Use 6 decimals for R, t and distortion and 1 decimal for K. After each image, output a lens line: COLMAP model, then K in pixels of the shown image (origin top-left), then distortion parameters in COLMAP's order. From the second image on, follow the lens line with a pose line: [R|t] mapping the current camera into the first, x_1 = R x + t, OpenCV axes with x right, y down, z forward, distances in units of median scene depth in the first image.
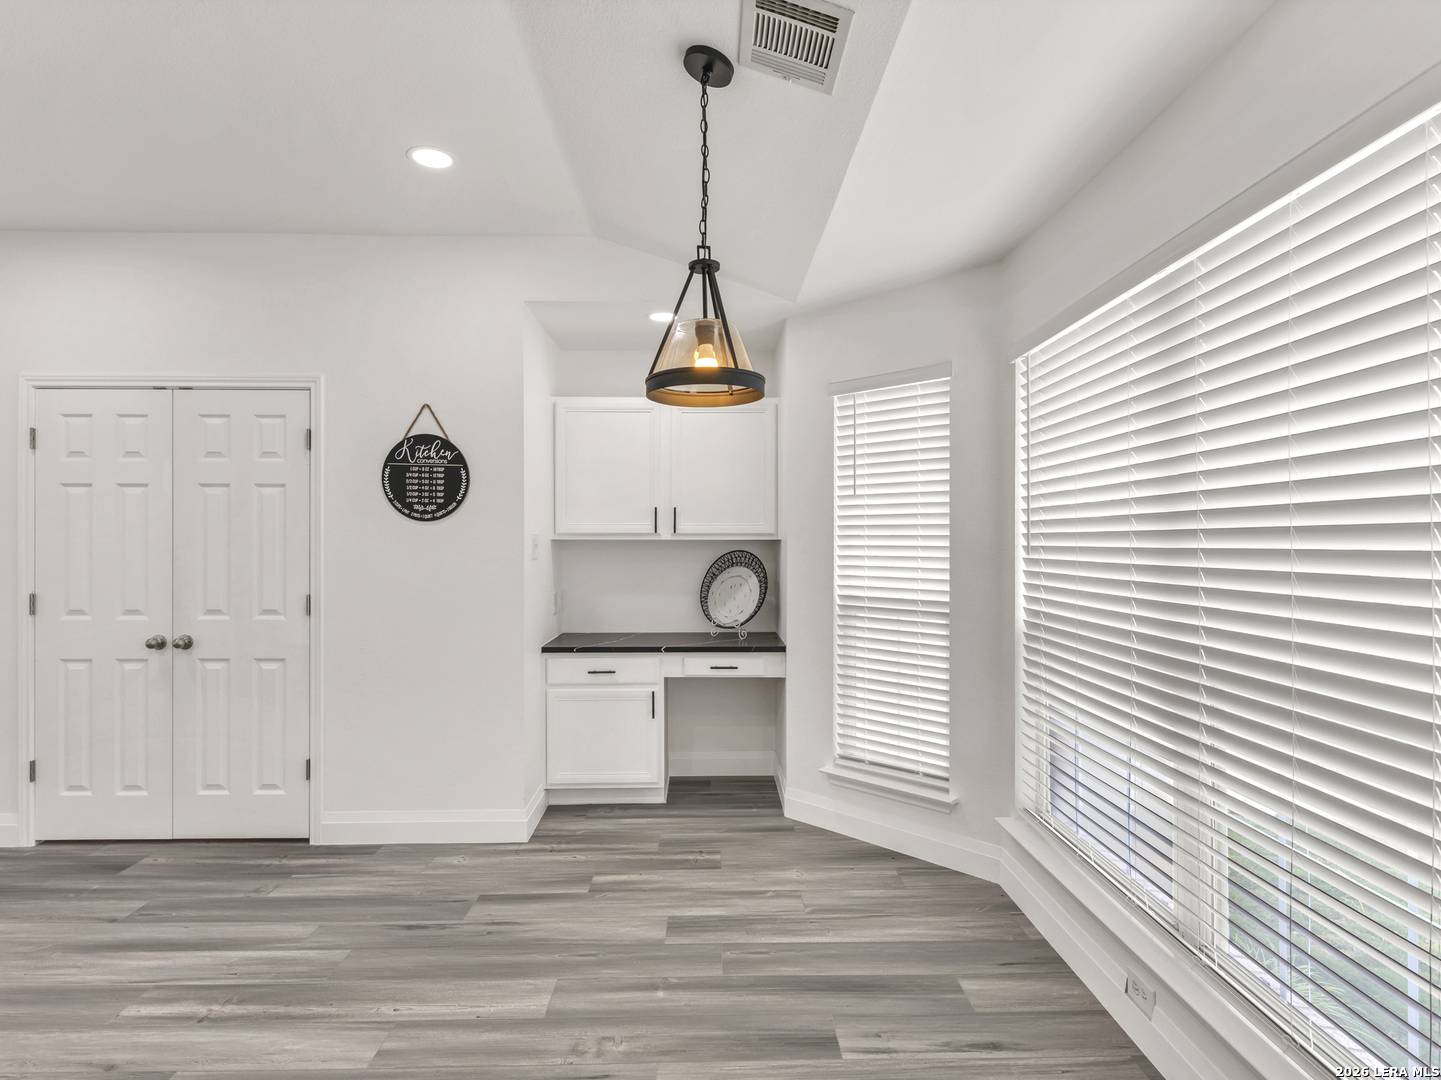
lens RADIAL K [[759.1, 0, 720.5], [0, 759.1, 540.0], [0, 0, 1]] dist [0.000408, 0.001387]
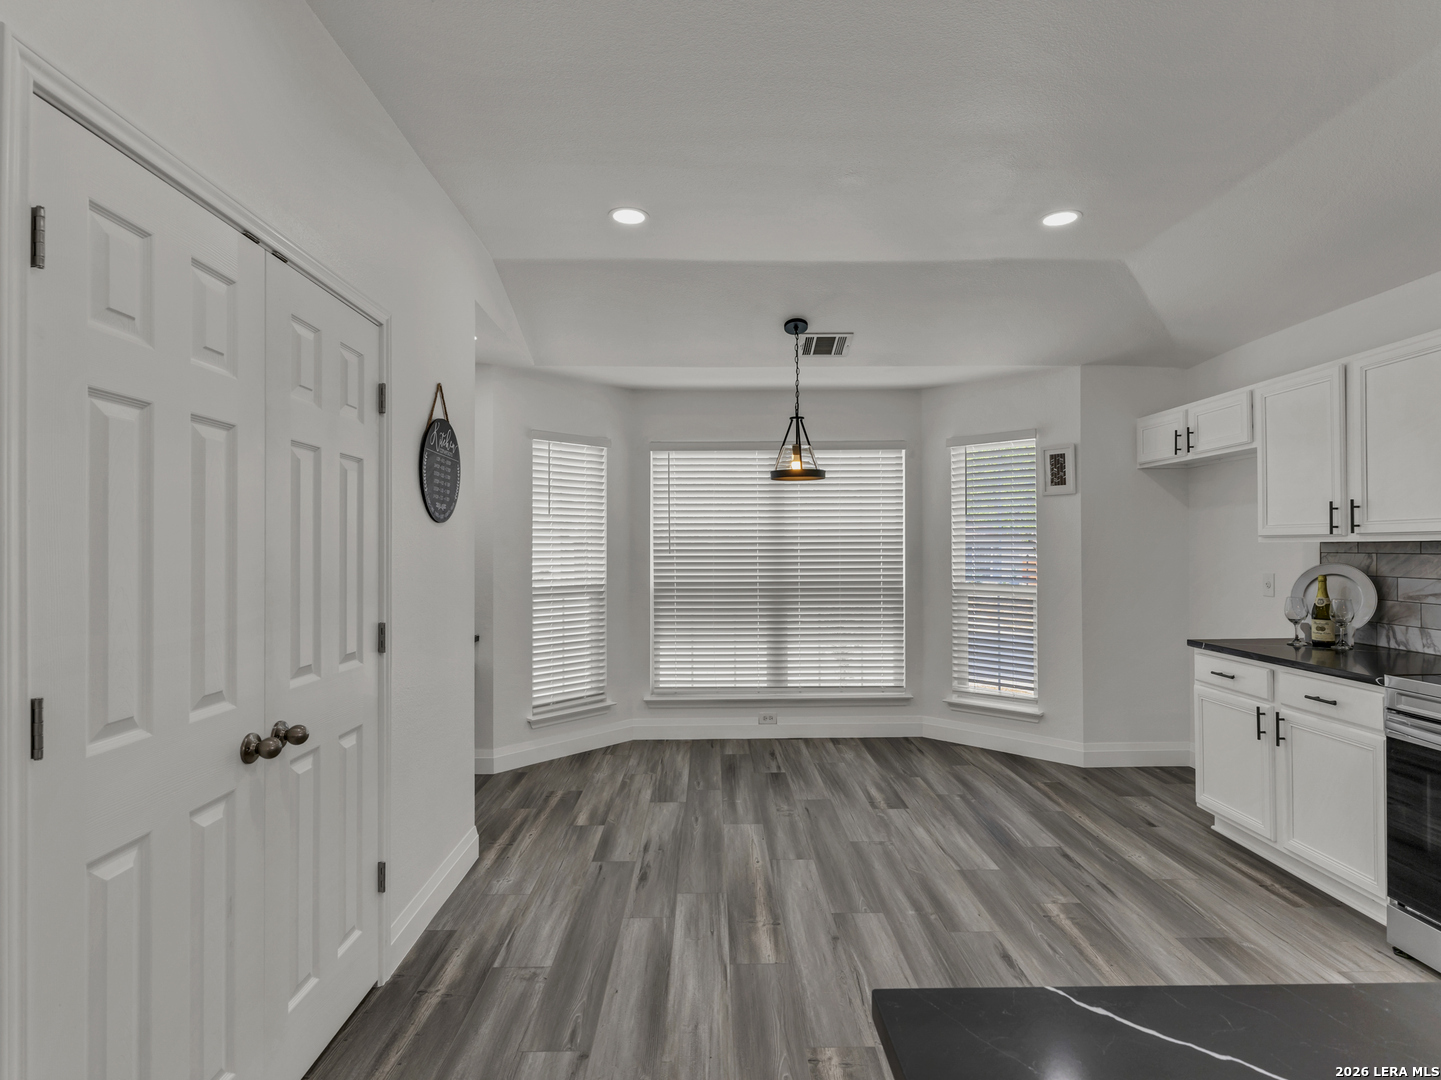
lens RADIAL K [[759.1, 0, 720.5], [0, 759.1, 540.0], [0, 0, 1]] dist [0.000408, 0.001387]
pose [[-0.001852, 0.012471, 0.999921, -1.291028], [0.004541, 0.999912, -0.012462, 0.007087], [-0.999988, 0.004518, -0.001909, 0.724311]]
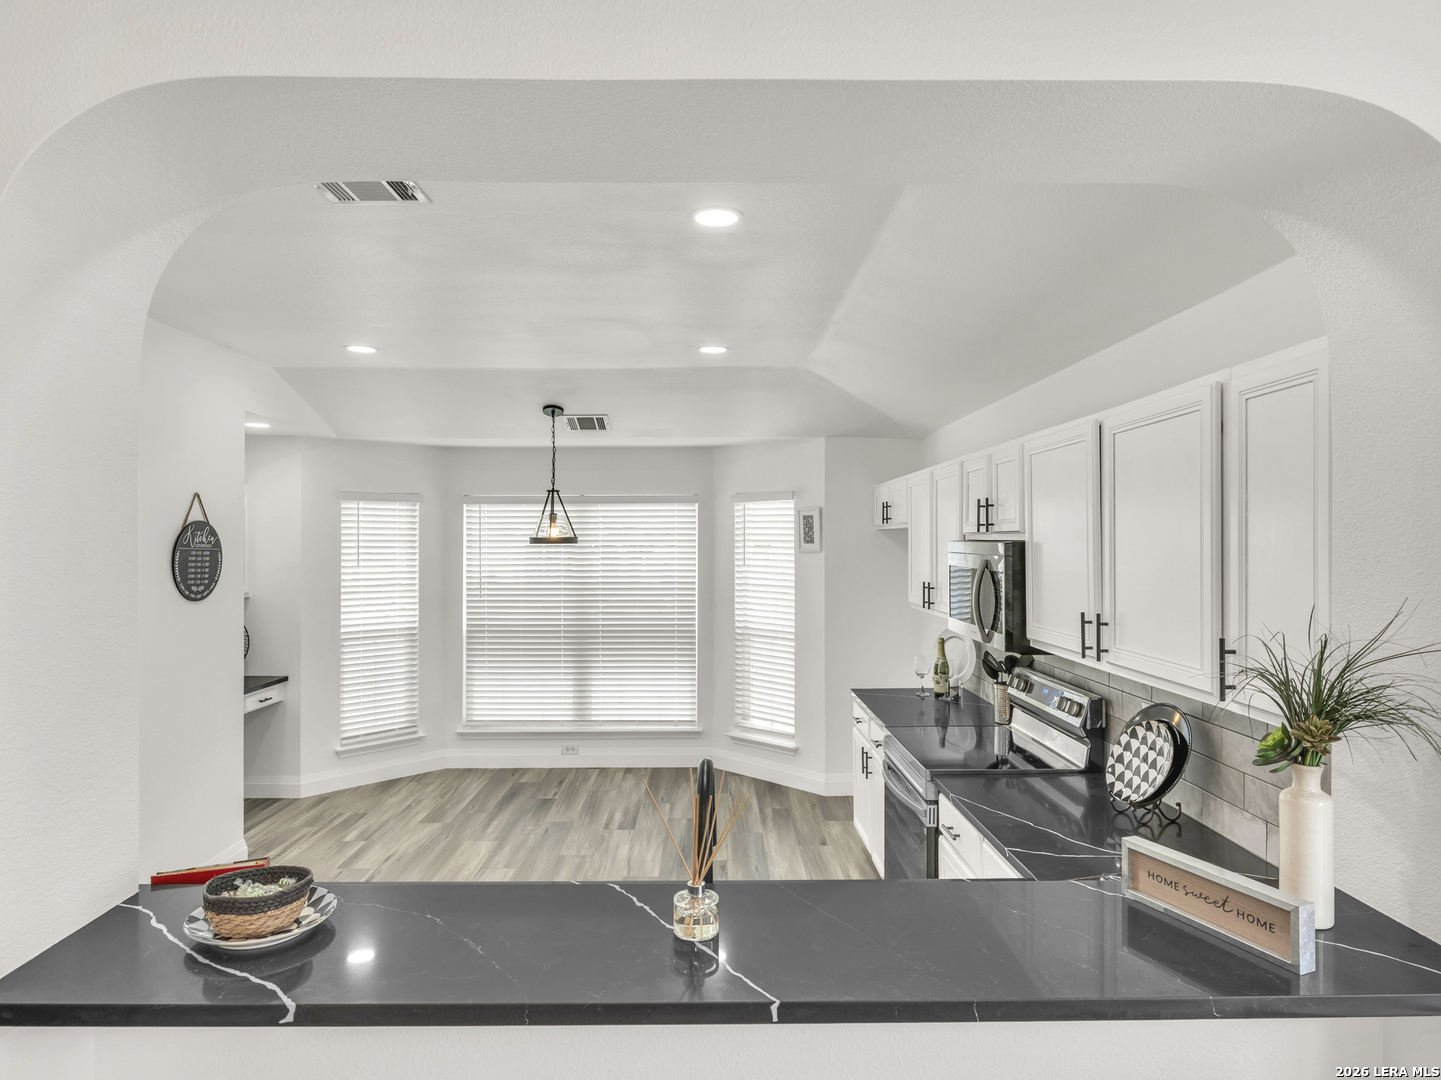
lens RADIAL K [[879.8, 0, 720.5], [0, 879.8, 540.0], [0, 0, 1]] dist [-0.004496, -0.000557]
pose [[0.003779, 0.004192, 0.999984, -1.716260], [0.000696, 0.999991, -0.004195, -0.110989], [-0.999993, 0.000712, 0.003776, 0.262220]]
